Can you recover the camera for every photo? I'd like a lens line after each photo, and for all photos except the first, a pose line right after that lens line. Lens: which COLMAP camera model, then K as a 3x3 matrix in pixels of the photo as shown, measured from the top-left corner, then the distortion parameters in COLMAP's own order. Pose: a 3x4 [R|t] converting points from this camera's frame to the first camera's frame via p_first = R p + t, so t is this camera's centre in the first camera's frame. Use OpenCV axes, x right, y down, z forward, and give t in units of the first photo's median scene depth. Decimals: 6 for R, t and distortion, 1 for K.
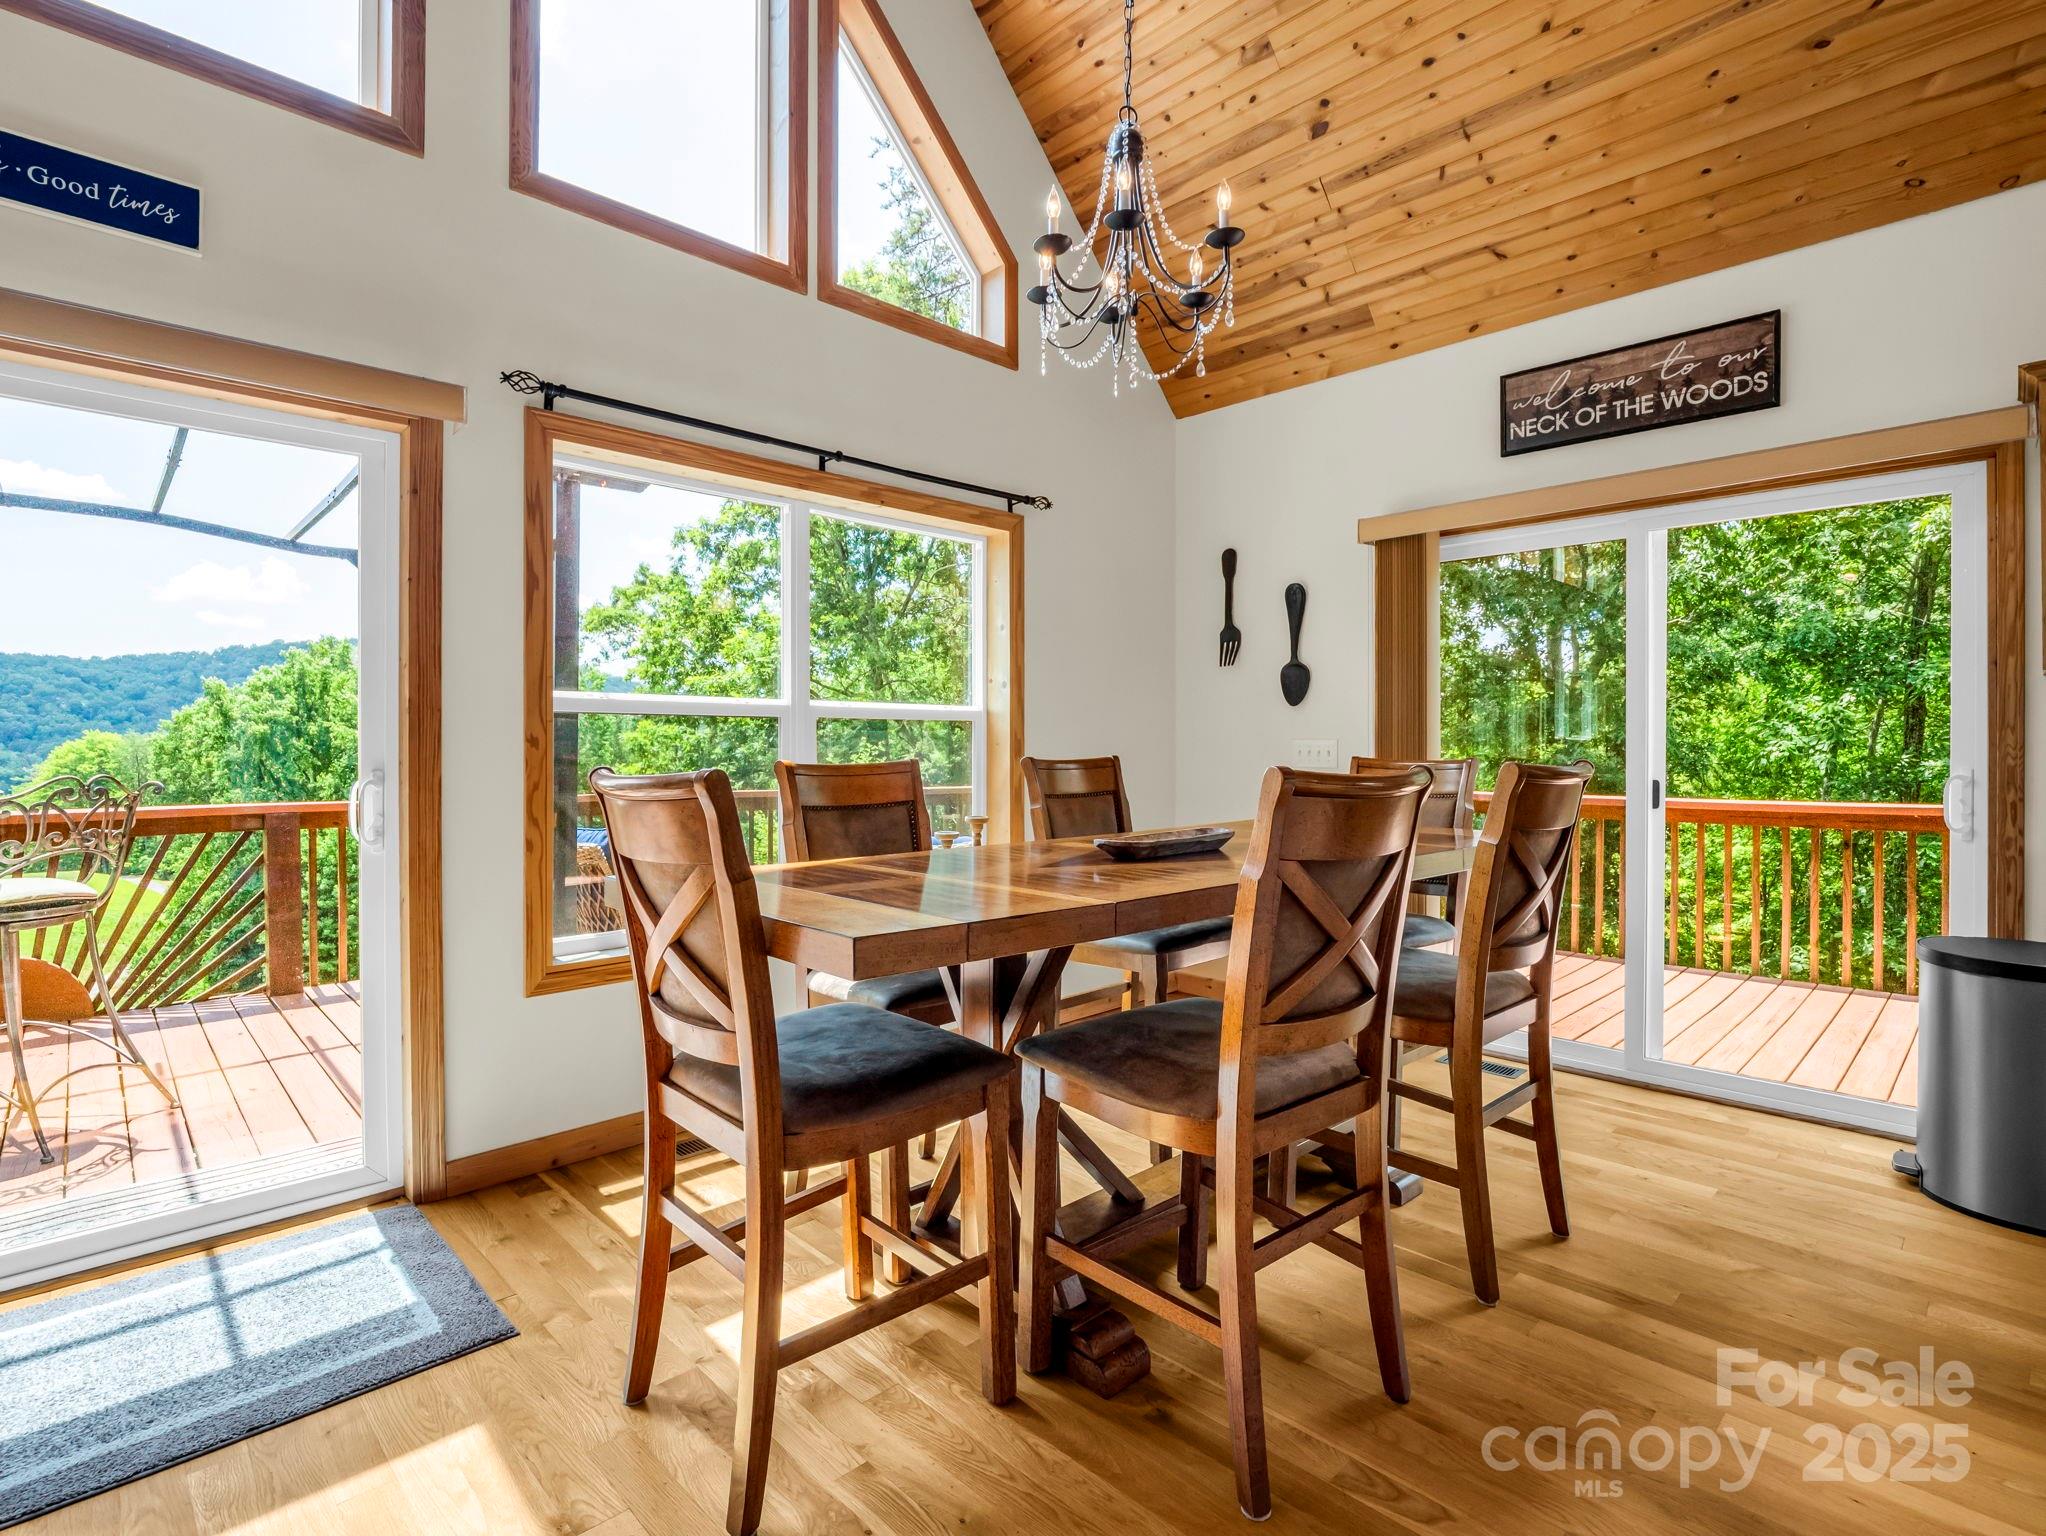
lens RADIAL K [[1023.7, 0, 1026.6], [0, 1023.7, 759.0], [0, 0, 1]] dist [-0.014176, 0.000444]
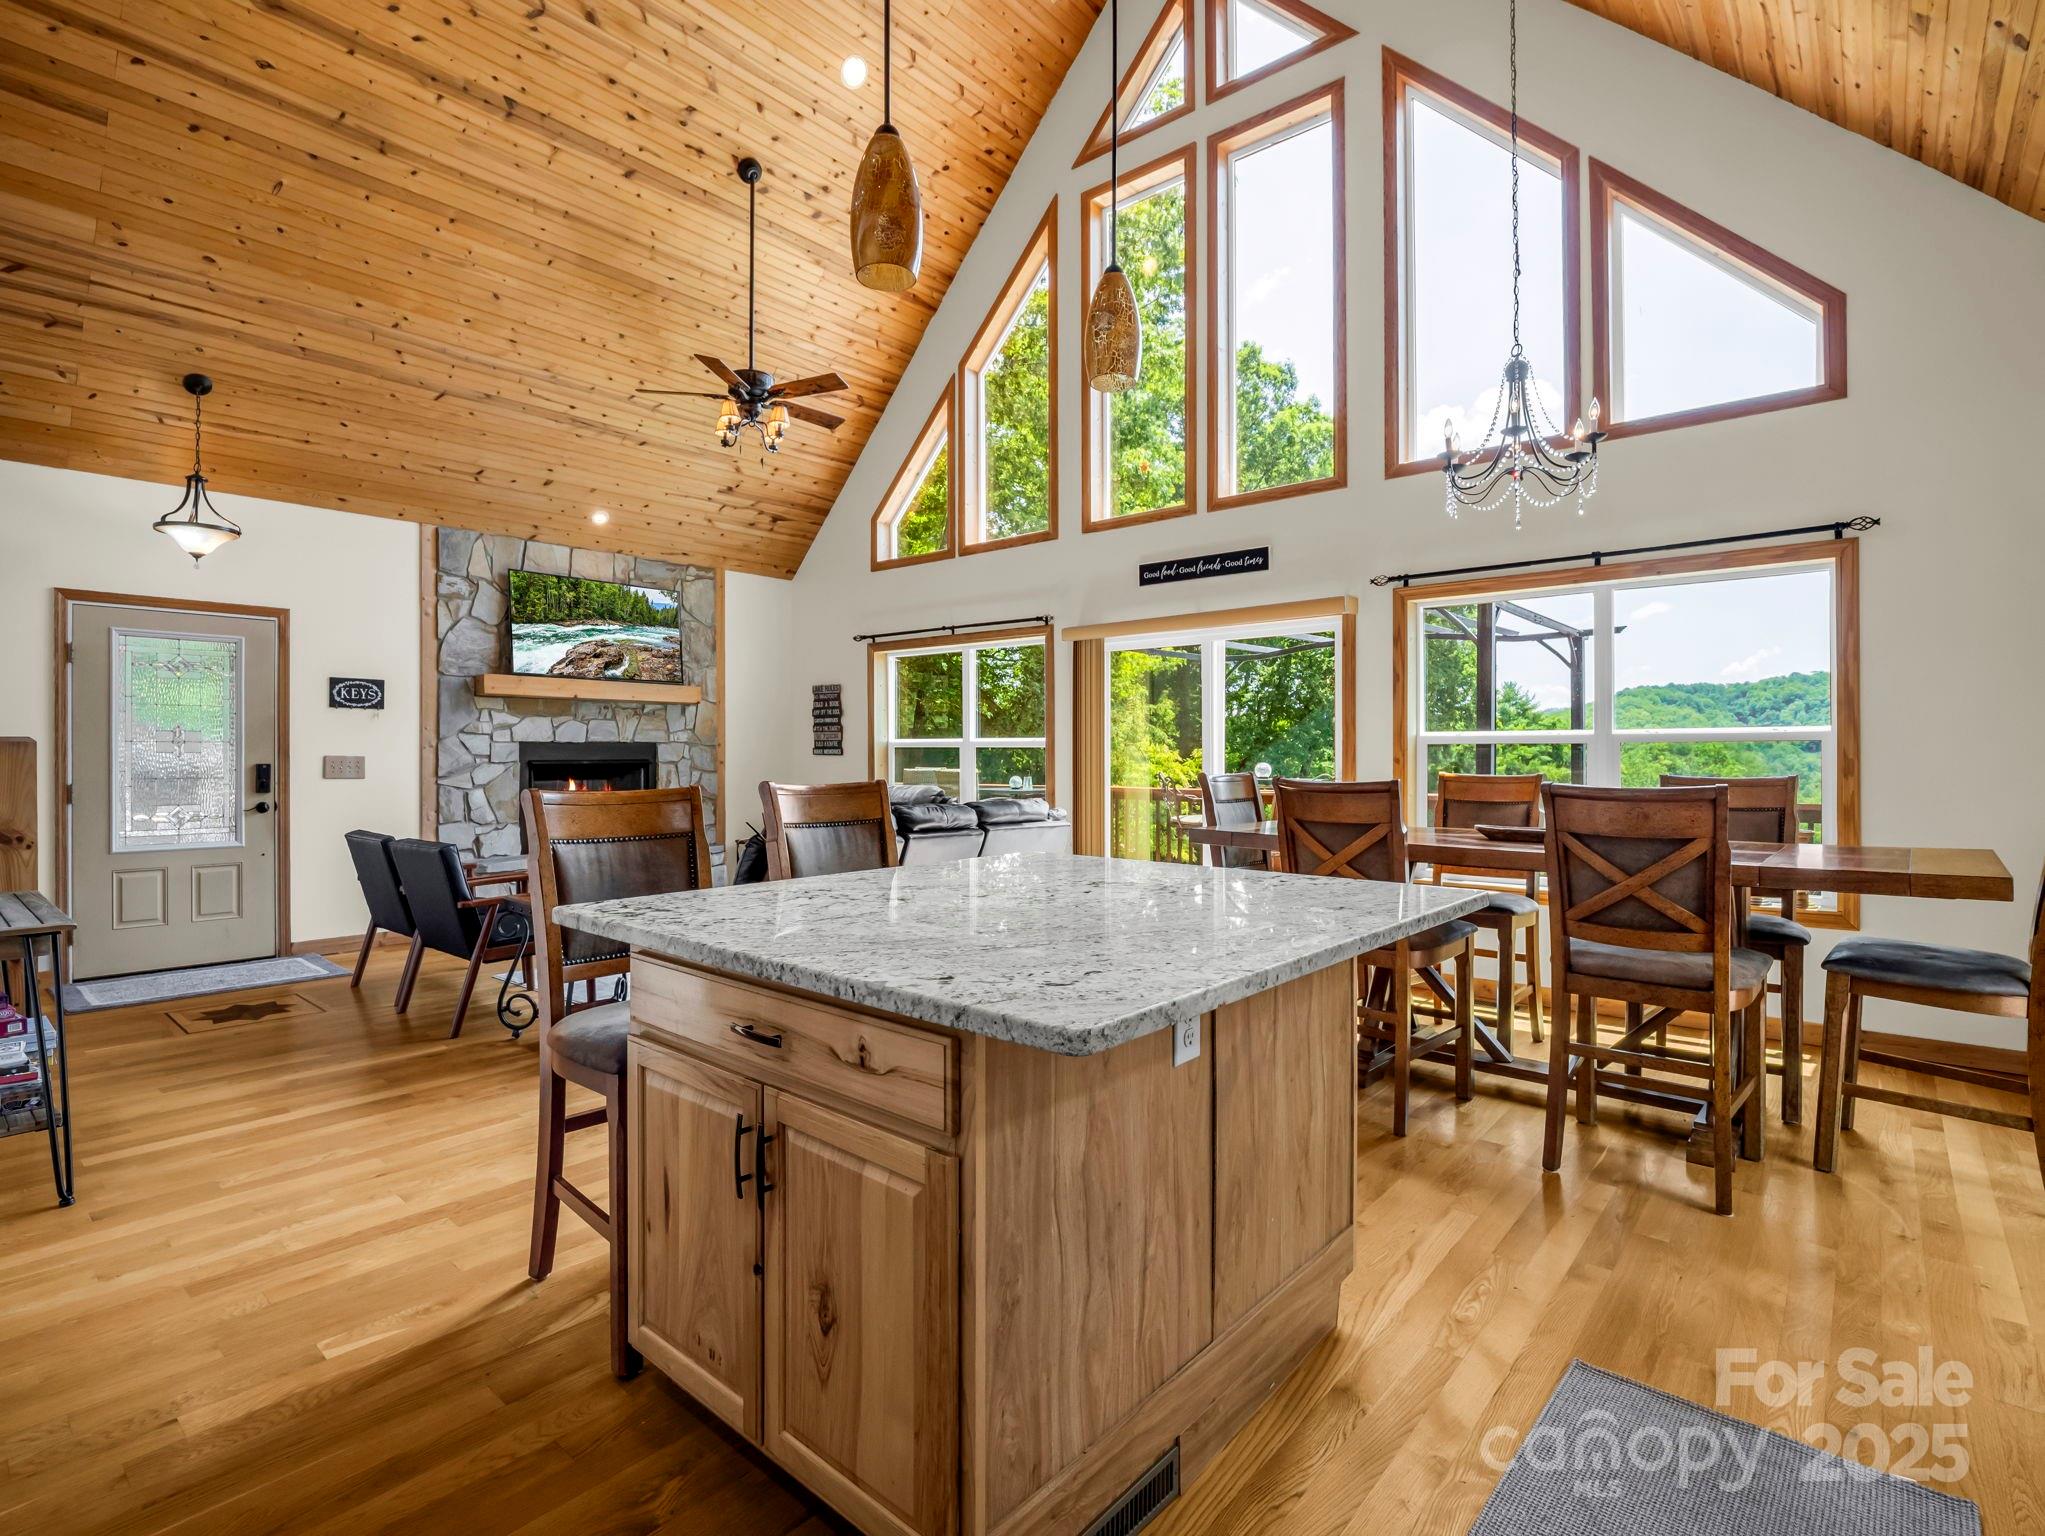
lens RADIAL K [[987.3, 0, 1031.1], [0, 987.3, 752.7], [0, 0, 1]] dist [0.002909, -0.009056]
pose [[0.096886, -0.006693, -0.995273, 1.192651], [-0.006128, 0.999954, -0.007321, -0.007498], [0.995277, 0.006809, 0.096840, 0.109465]]
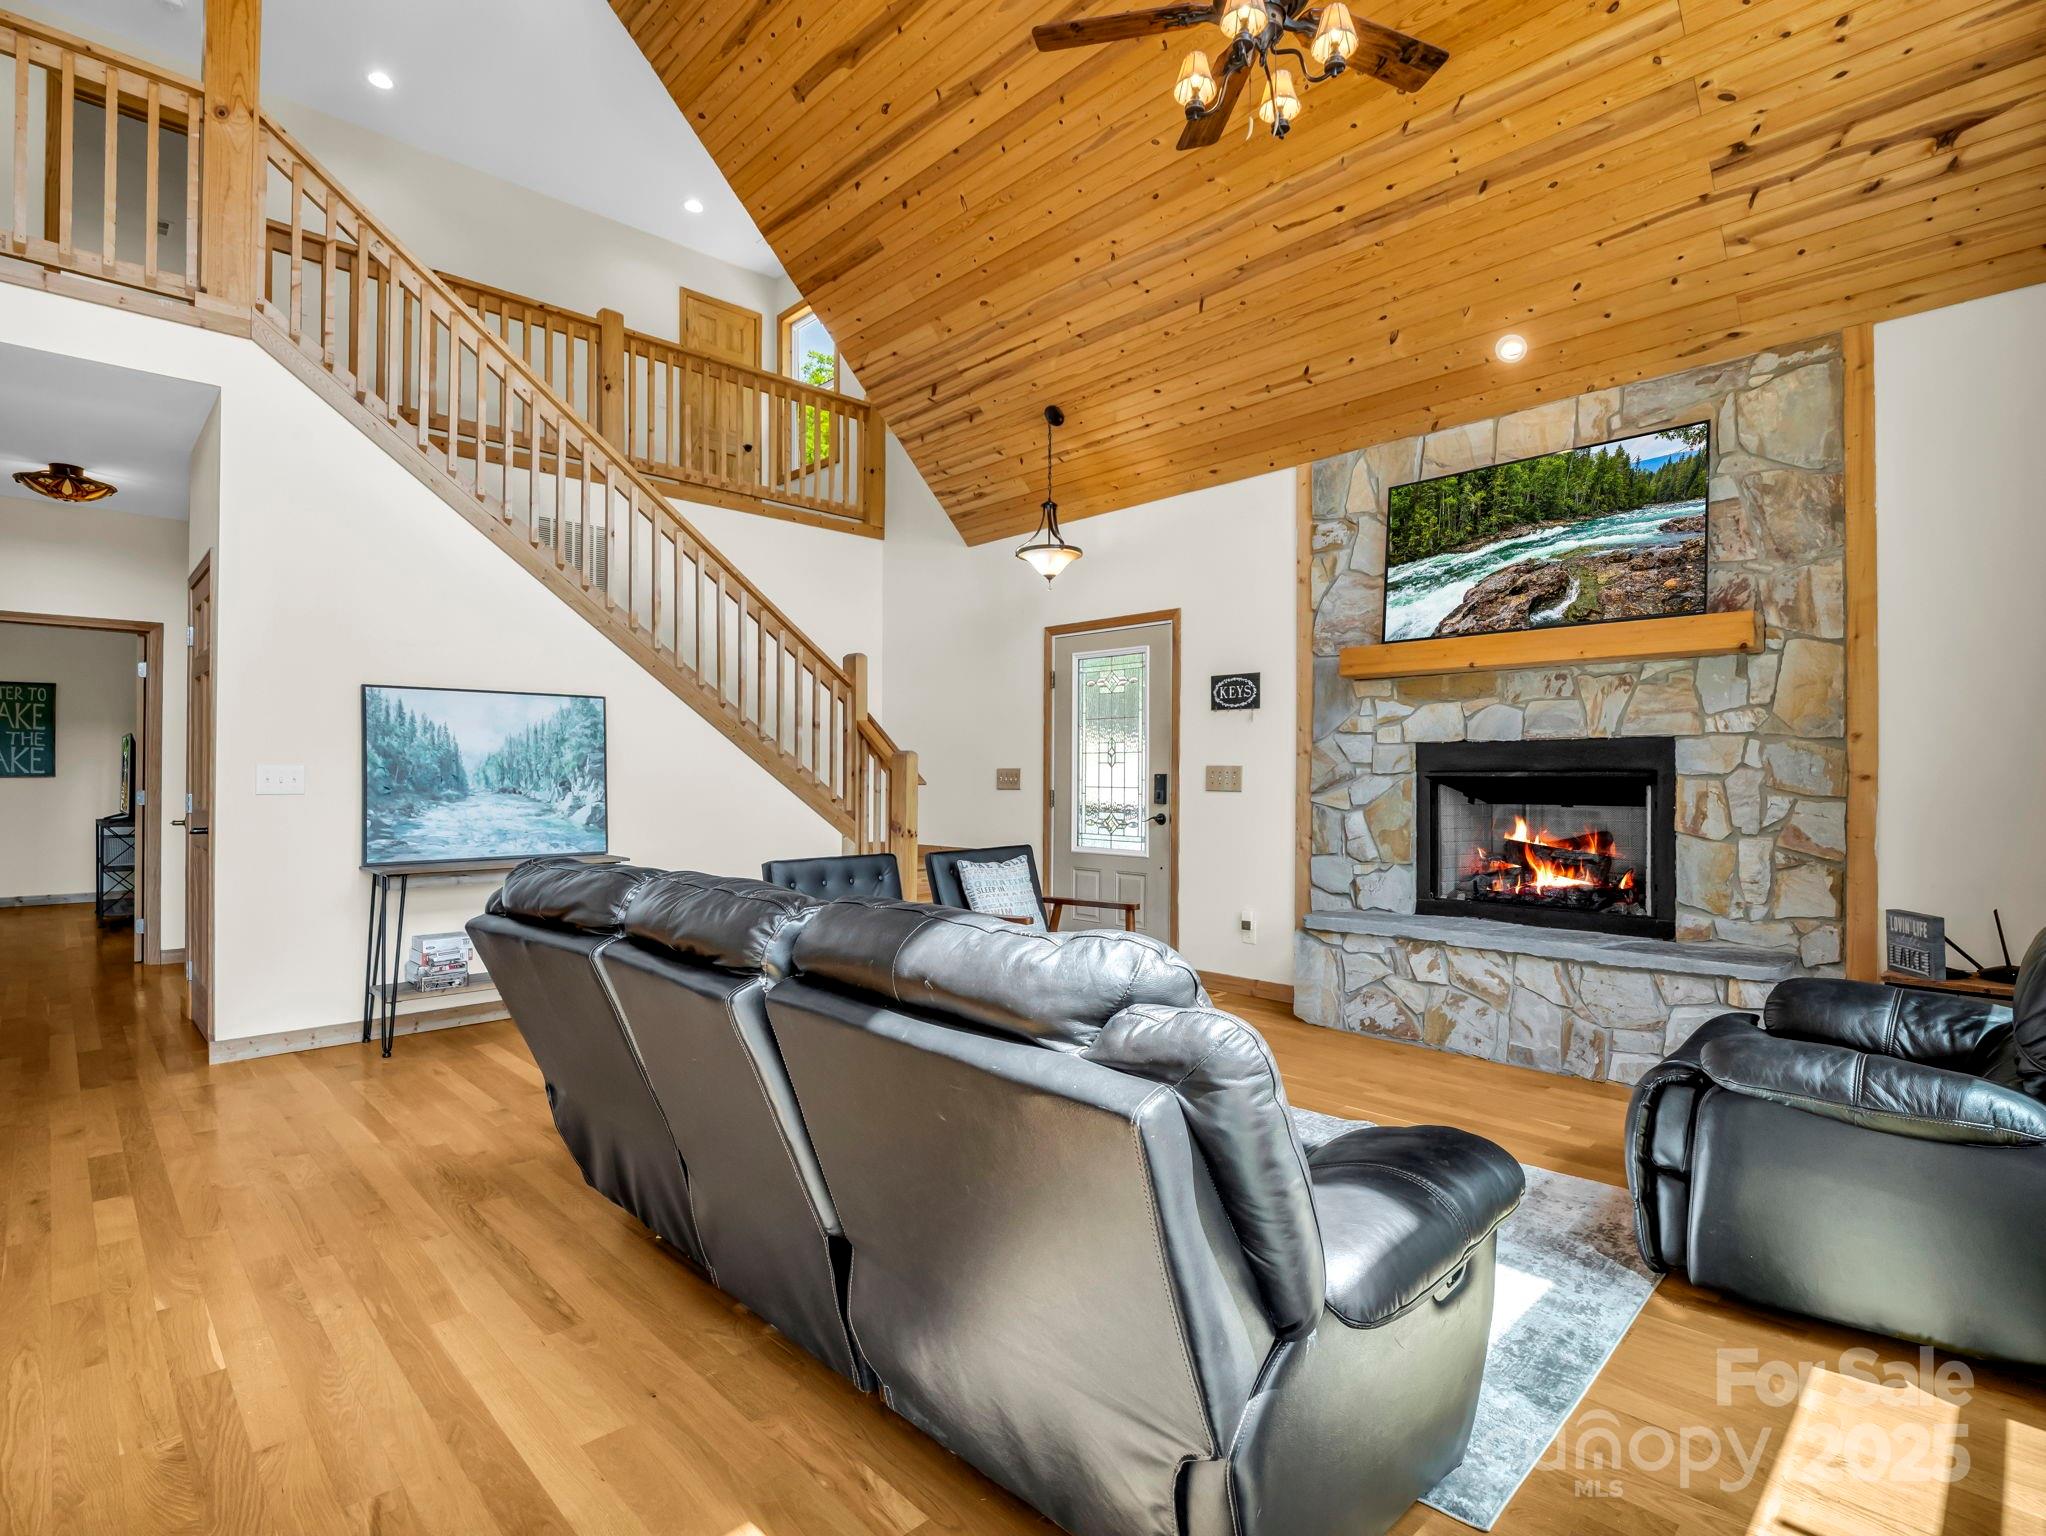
lens RADIAL K [[1002.3, 0, 1005.7], [0, 1002.3, 766.2], [0, 0, 1]] dist [-0.001703, -0.009846]
pose [[-0.999966, -0.002150, -0.008006, -0.549364], [-0.002163, 0.999996, 0.001644, -0.007667], [0.008003, 0.001661, -0.999967, 0.677755]]
